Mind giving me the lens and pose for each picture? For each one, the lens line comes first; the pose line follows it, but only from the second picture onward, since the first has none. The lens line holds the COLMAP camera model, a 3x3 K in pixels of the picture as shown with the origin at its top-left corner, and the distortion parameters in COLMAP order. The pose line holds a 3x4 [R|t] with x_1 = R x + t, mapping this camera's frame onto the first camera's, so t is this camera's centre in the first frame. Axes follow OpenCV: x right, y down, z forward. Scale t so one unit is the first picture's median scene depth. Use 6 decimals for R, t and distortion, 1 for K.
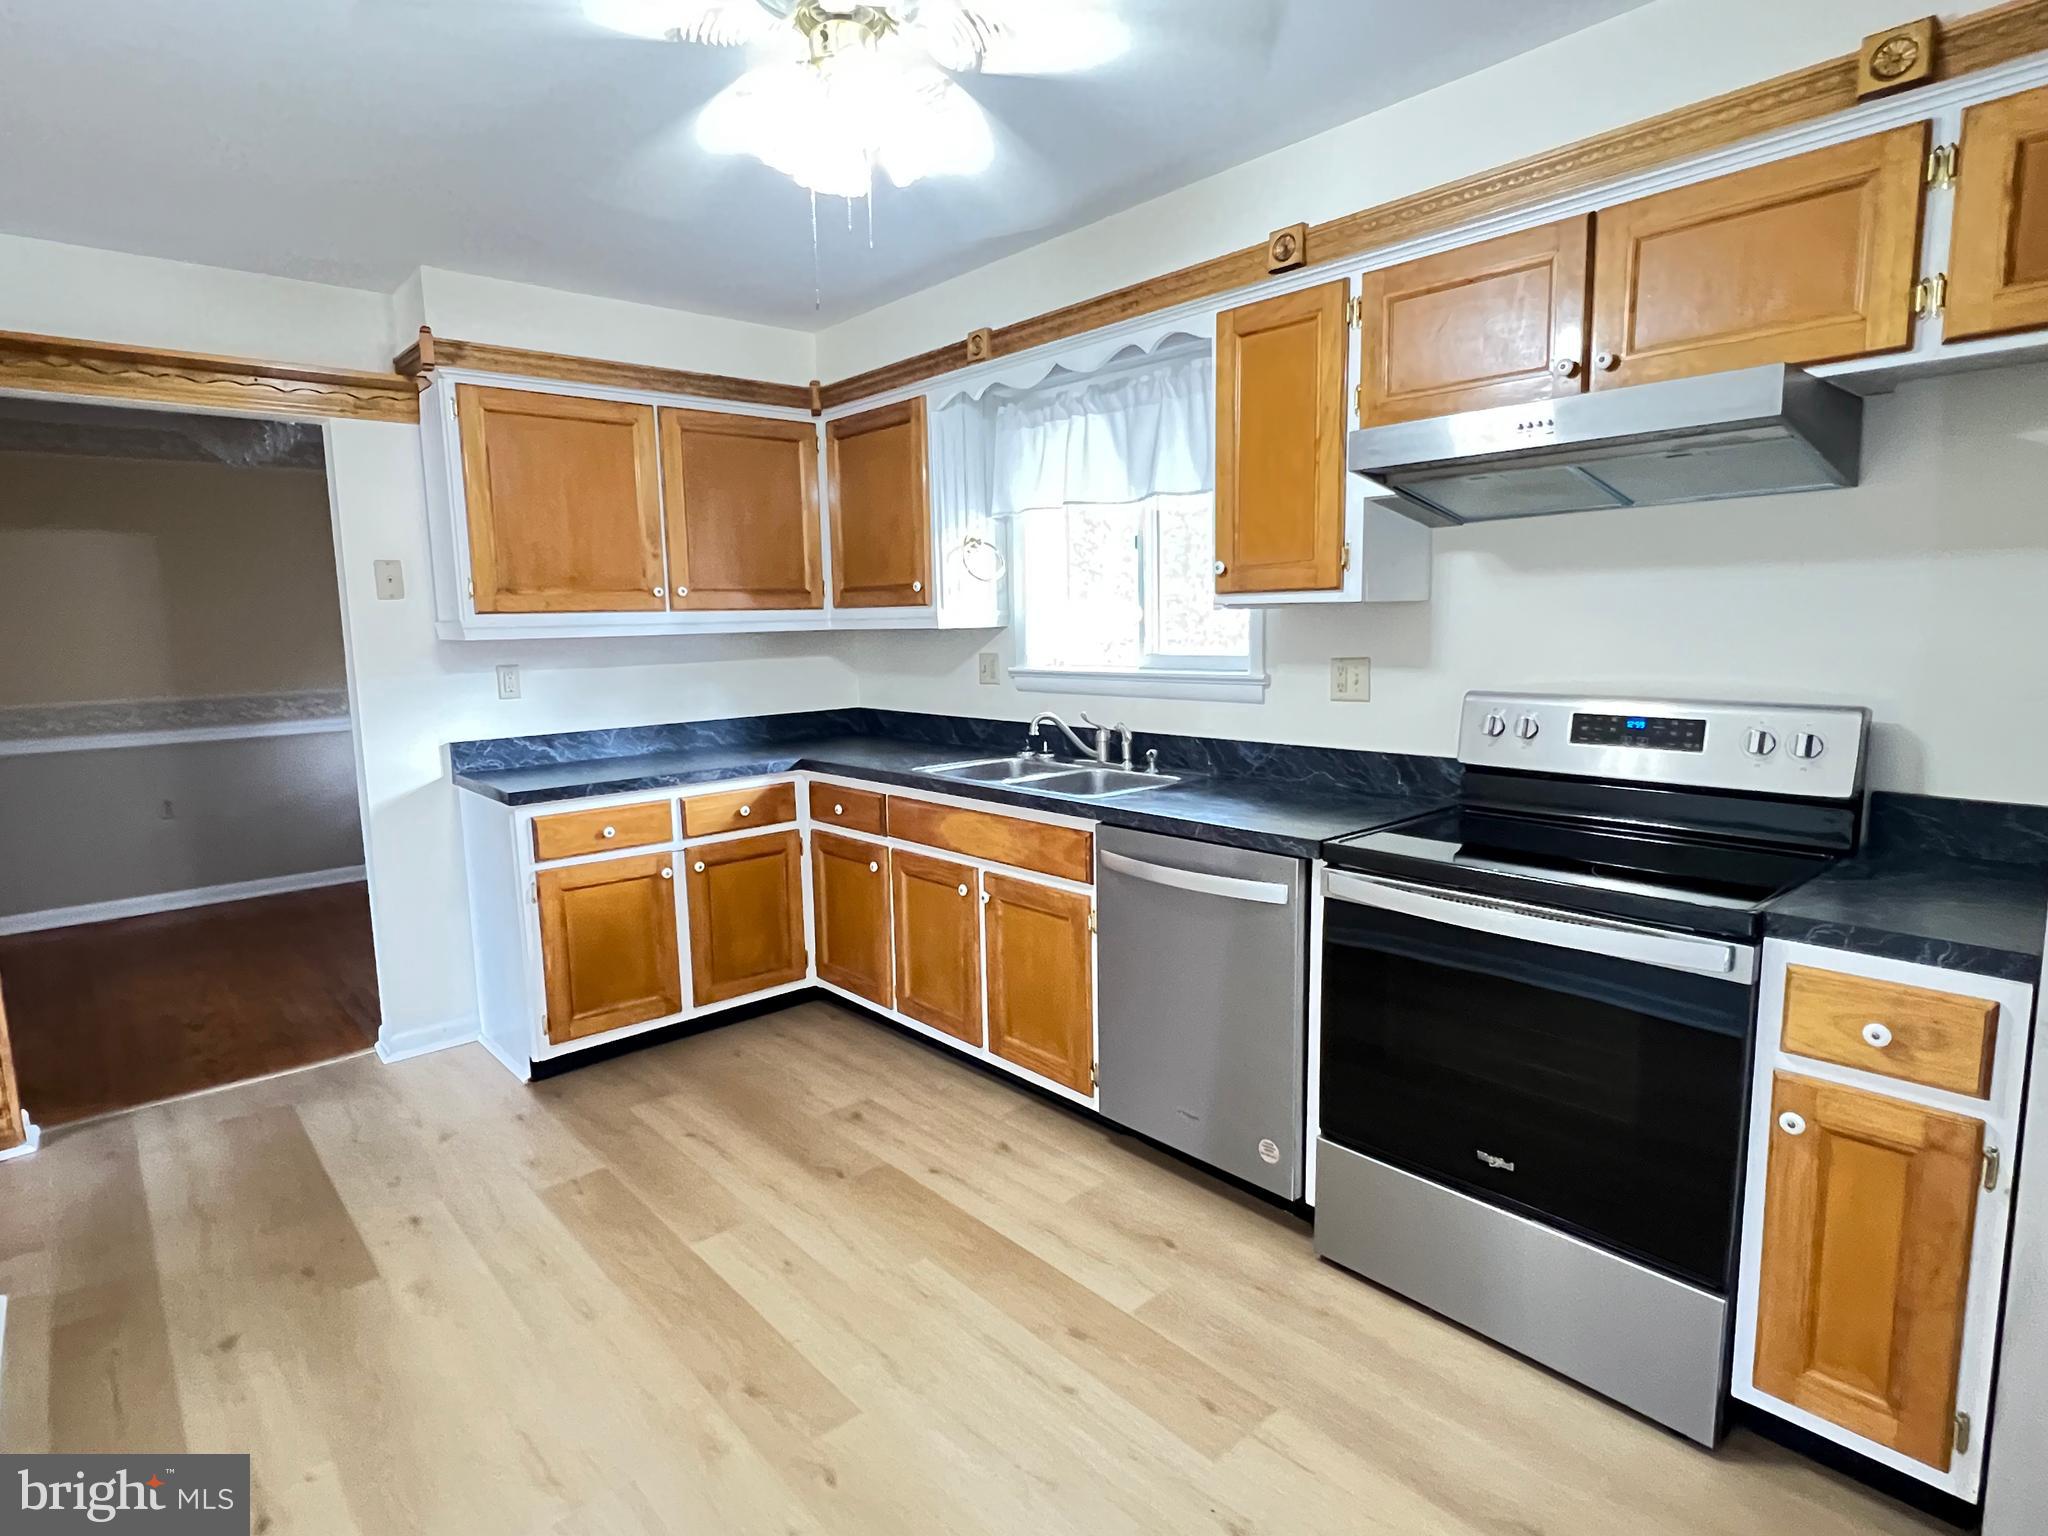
lens RADIAL K [[1090.2, 0, 1019.1], [0, 1090.2, 767.6], [0, 0, 1]] dist [-0.006457, -0.001519]
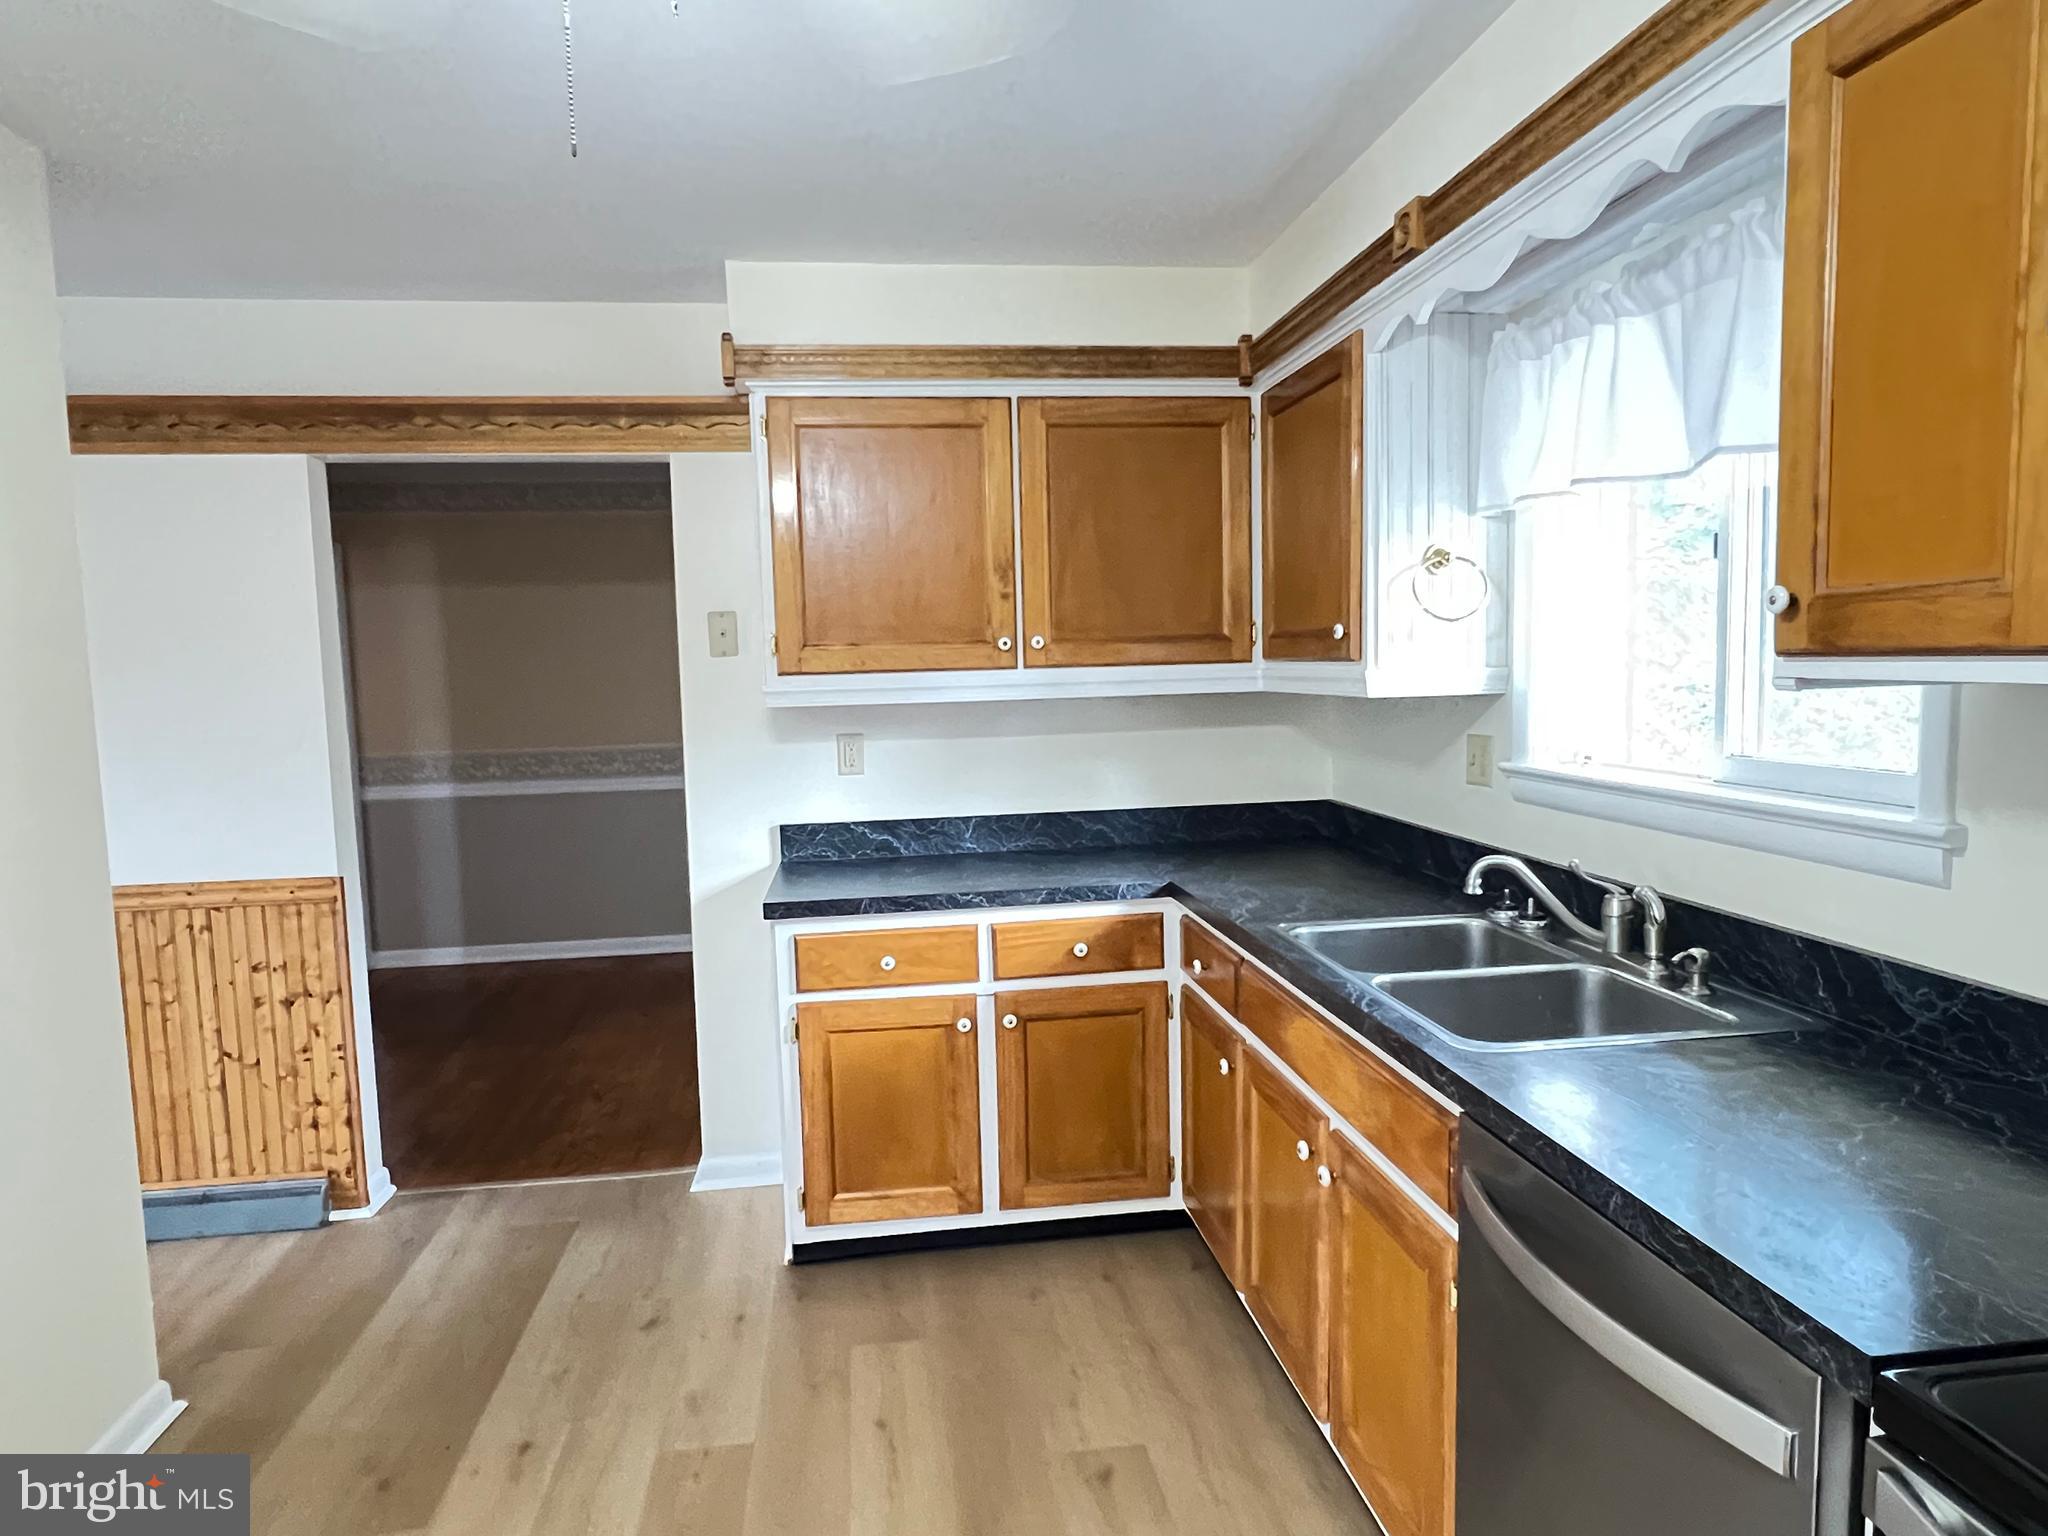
lens RADIAL K [[1235.2, 0, 1028.5], [0, 1235.2, 772.5], [0, 0, 1]] dist [0.001031, -0.005292]
pose [[0.830166, 0.049495, -0.555315, 0.176490], [-0.066874, 0.997700, -0.011049, -0.070396], [0.553491, 0.046309, 0.831567, 0.333901]]
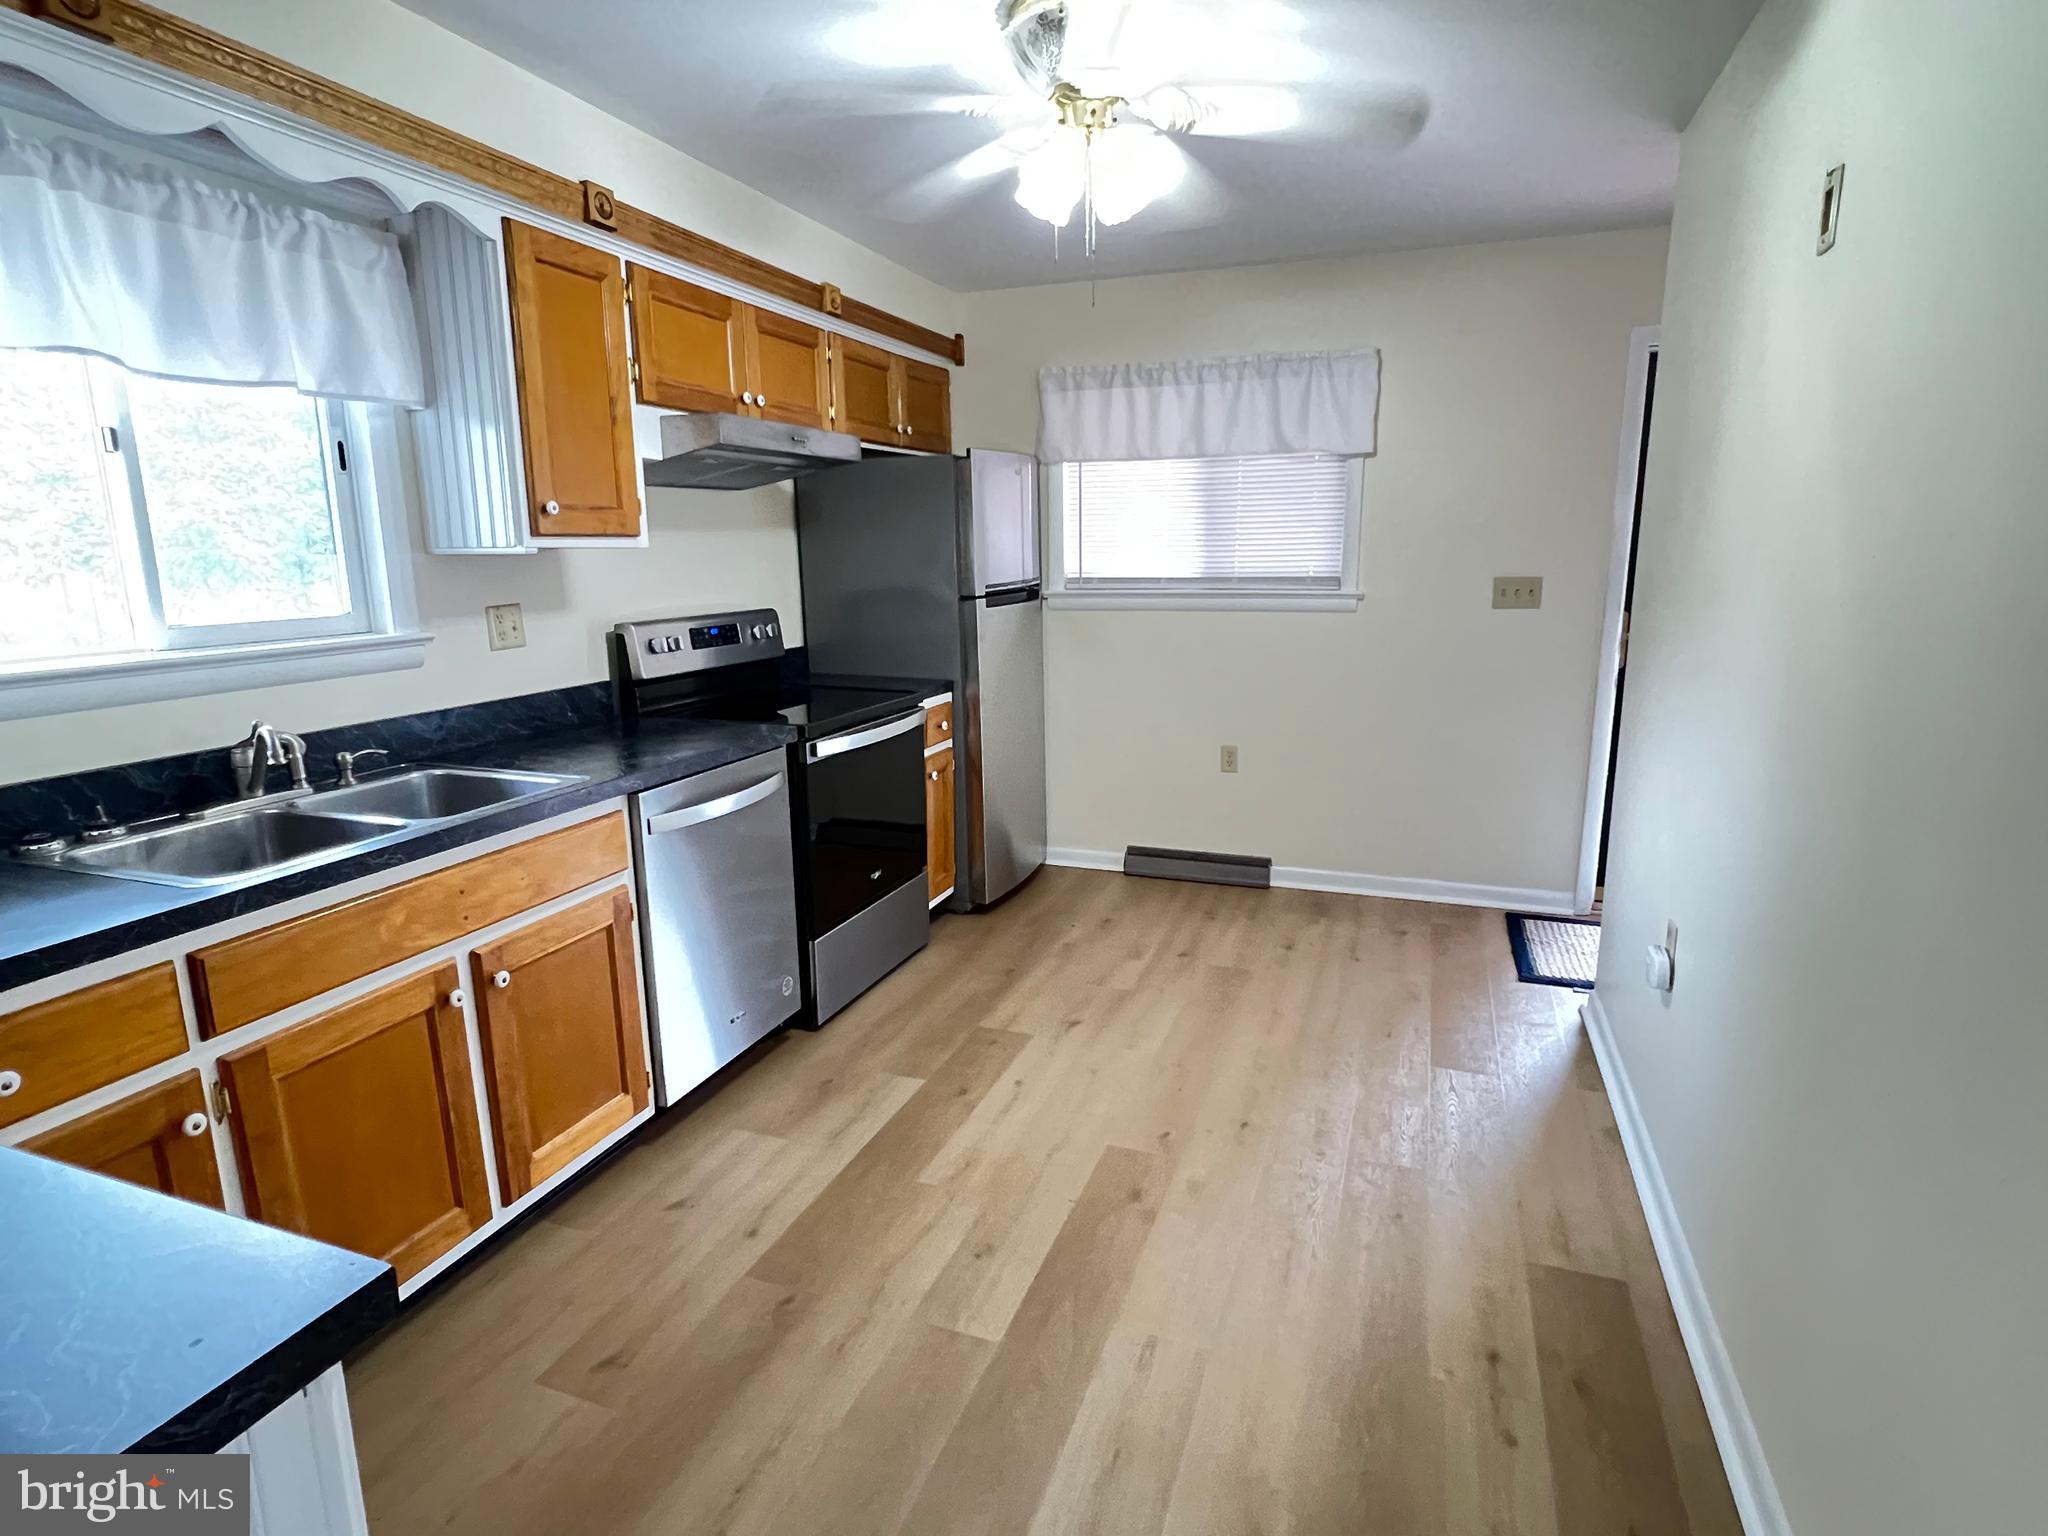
lens RADIAL K [[1090.2, 0, 1018.2], [0, 1090.2, 768.5], [0, 0, 1]] dist [-0.006457, -0.001519]
pose [[-0.472464, -0.161828, 0.866365, -0.690127], [0.131316, 0.959101, 0.250762, -0.124757], [-0.871512, 0.232243, -0.431890, 0.907881]]
